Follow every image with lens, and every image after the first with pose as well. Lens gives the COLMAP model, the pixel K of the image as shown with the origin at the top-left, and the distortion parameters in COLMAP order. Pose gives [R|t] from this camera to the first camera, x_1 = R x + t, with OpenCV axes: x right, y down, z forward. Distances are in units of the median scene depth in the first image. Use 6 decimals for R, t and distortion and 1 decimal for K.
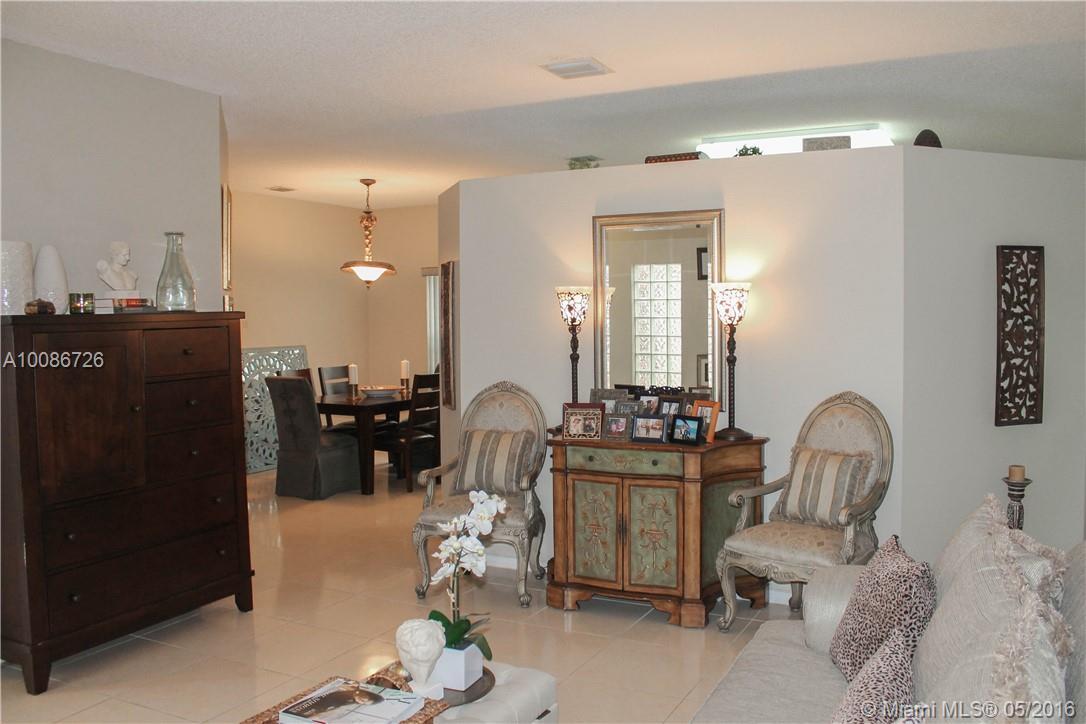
lens RADIAL K [[919.1, 0, 544.1], [0, 919.1, 362.9], [0, 0, 1]] dist [-0.088342, -0.002983]
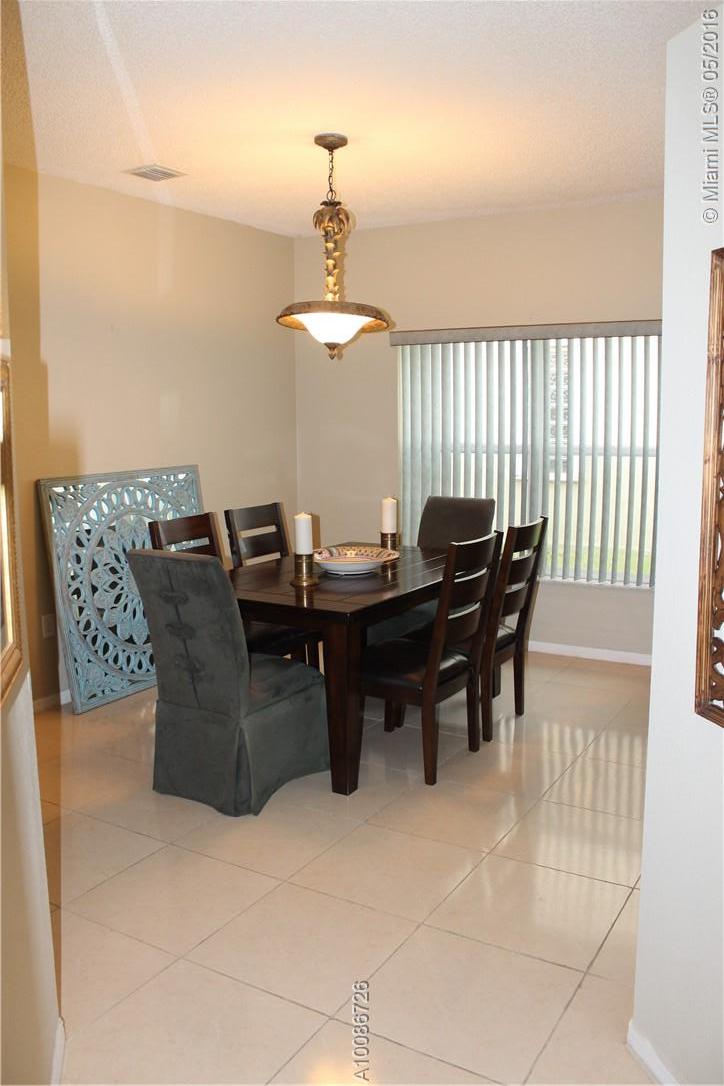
lens RADIAL K [[919.1, 0, 361.2], [0, 919.1, 541.0], [0, 0, 1]] dist [-0.088342, -0.002983]
pose [[0.999009, 0.009953, -0.043379, -0.144738], [-0.006095, 0.996086, 0.088183, -0.025103], [0.044087, -0.087831, 0.995159, 0.467260]]
